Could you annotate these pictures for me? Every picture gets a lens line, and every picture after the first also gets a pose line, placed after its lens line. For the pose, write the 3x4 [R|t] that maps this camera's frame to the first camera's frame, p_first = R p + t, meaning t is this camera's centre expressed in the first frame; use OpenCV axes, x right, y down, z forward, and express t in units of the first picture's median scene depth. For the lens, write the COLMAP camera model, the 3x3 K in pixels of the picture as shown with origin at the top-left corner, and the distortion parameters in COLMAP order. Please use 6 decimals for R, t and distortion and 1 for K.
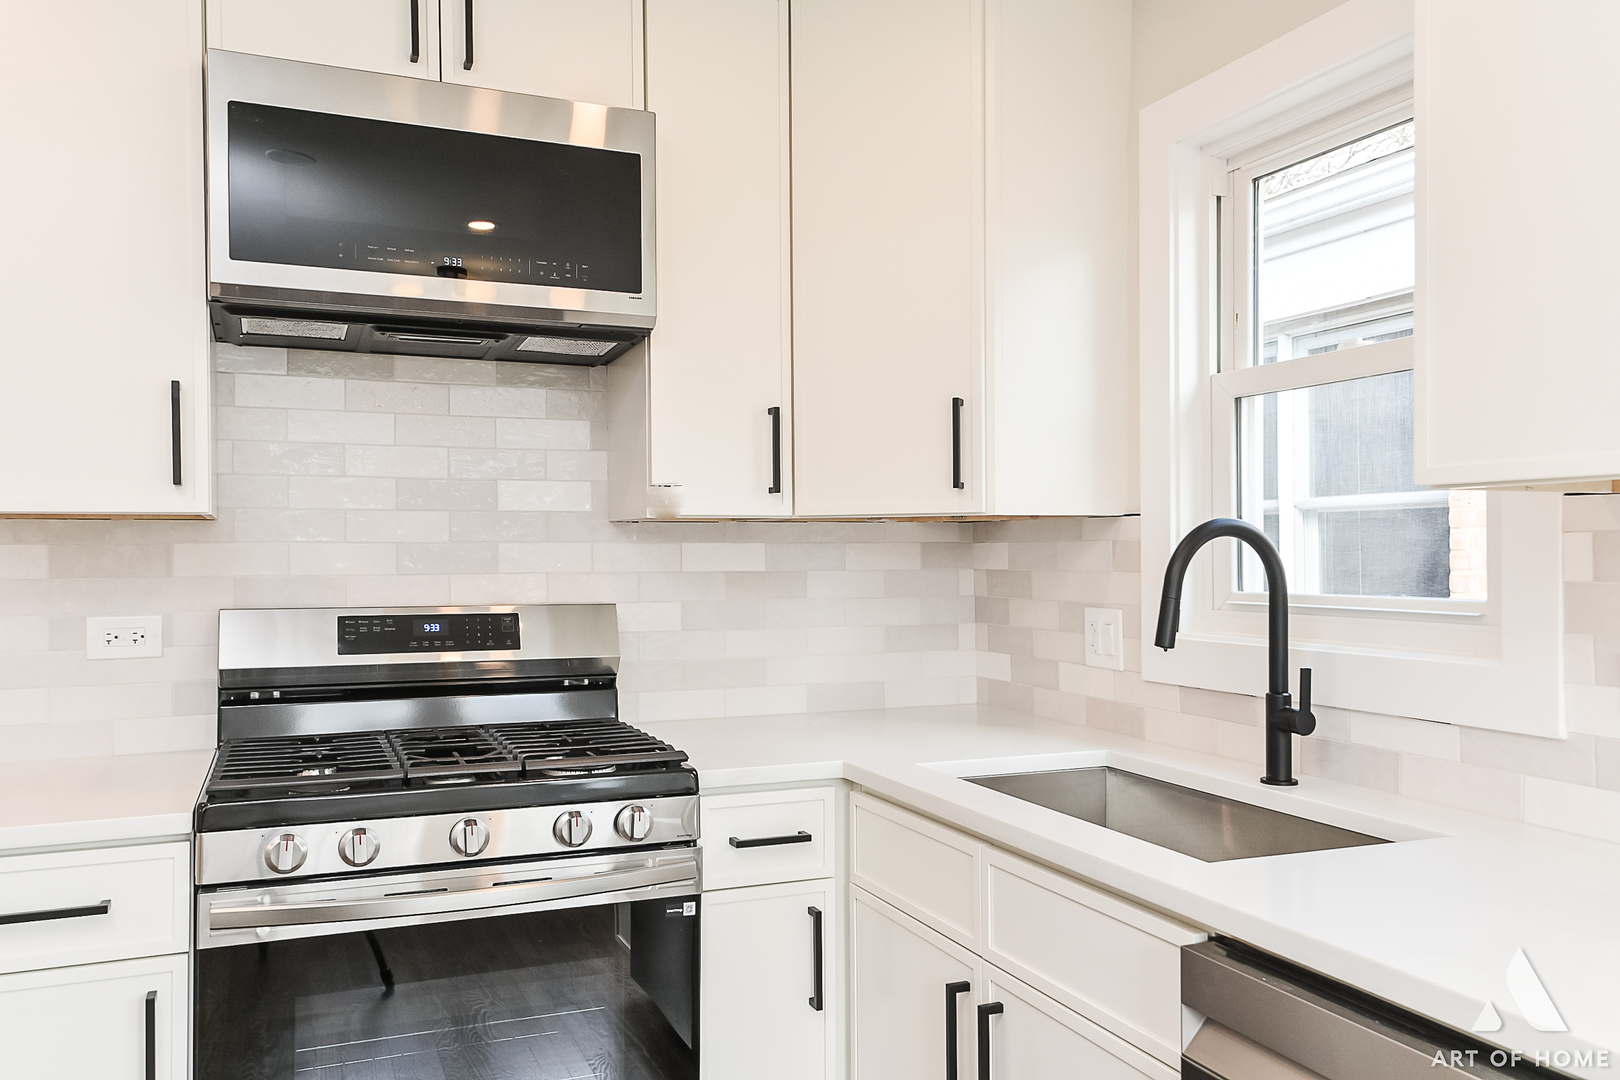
lens RADIAL K [[1251.2, 0, 802.2], [0, 1251.2, 549.1], [0, 0, 1]] dist [0.042023, -0.017614]
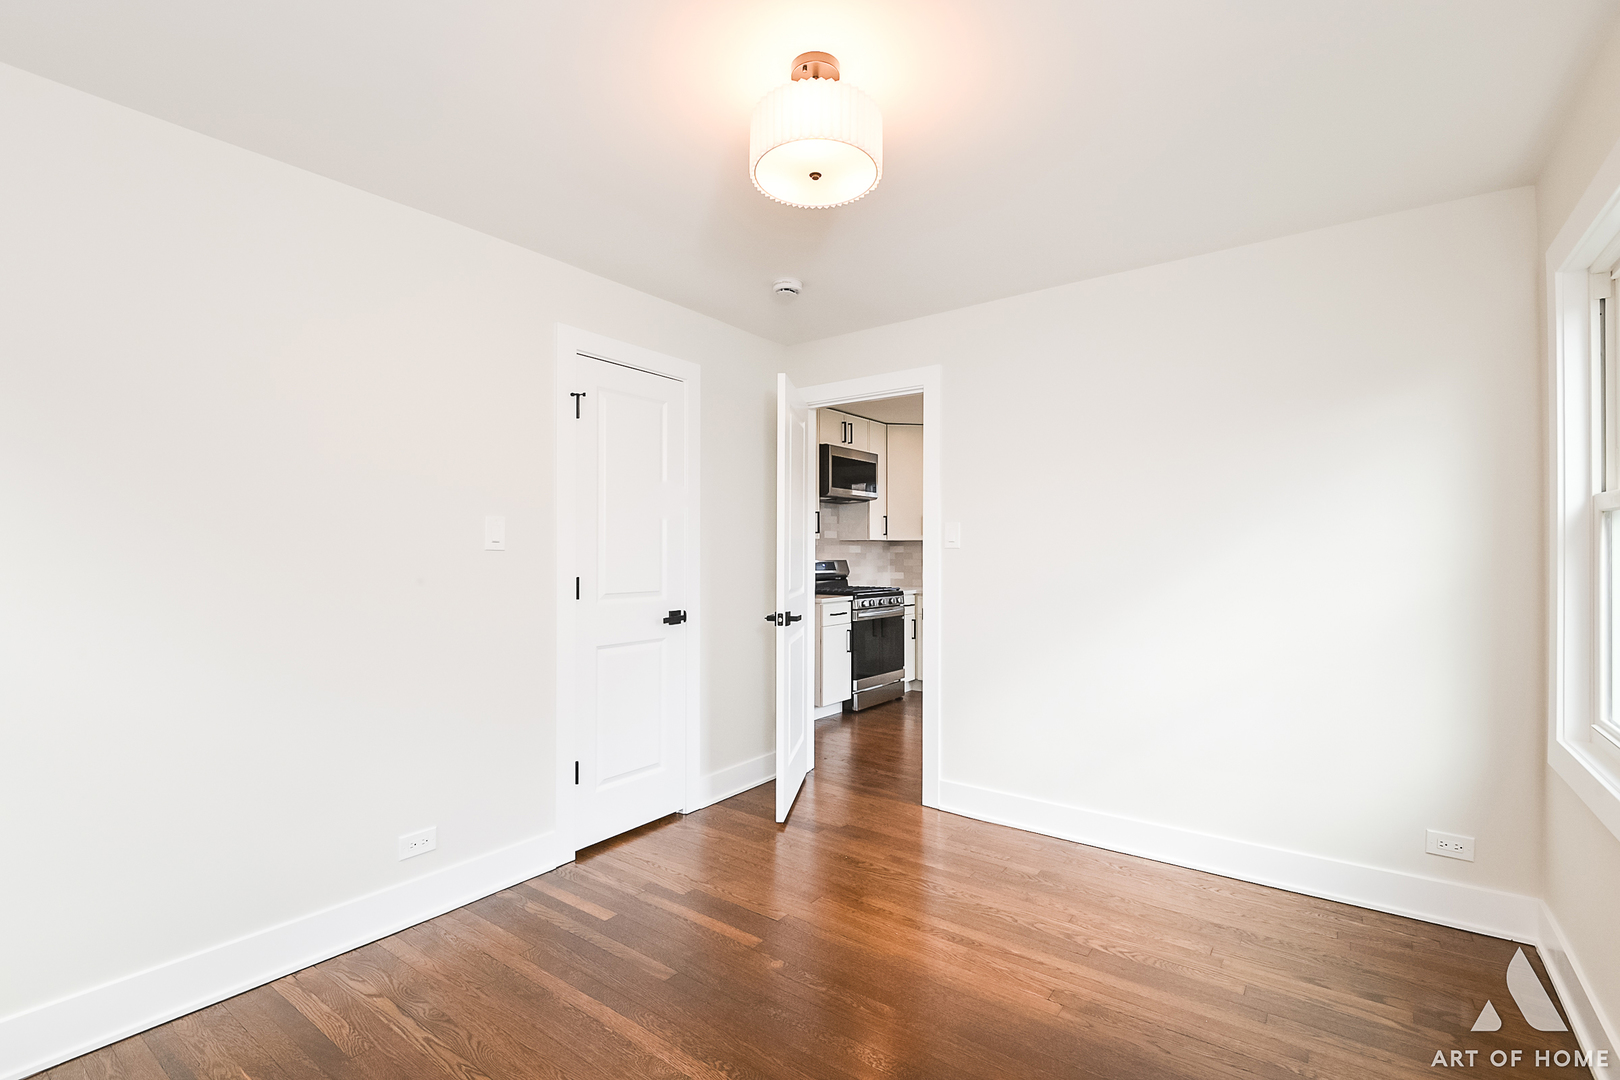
lens RADIAL K [[733.2, 0, 813.7], [0, 733.2, 550.3], [0, 0, 1]] dist [-0.003022, -0.004120]
pose [[0.855533, 0.004669, 0.517726, -1.743355], [-0.004211, 0.999989, -0.002060, 0.018530], [-0.517730, -0.000418, 0.855544, -1.229468]]
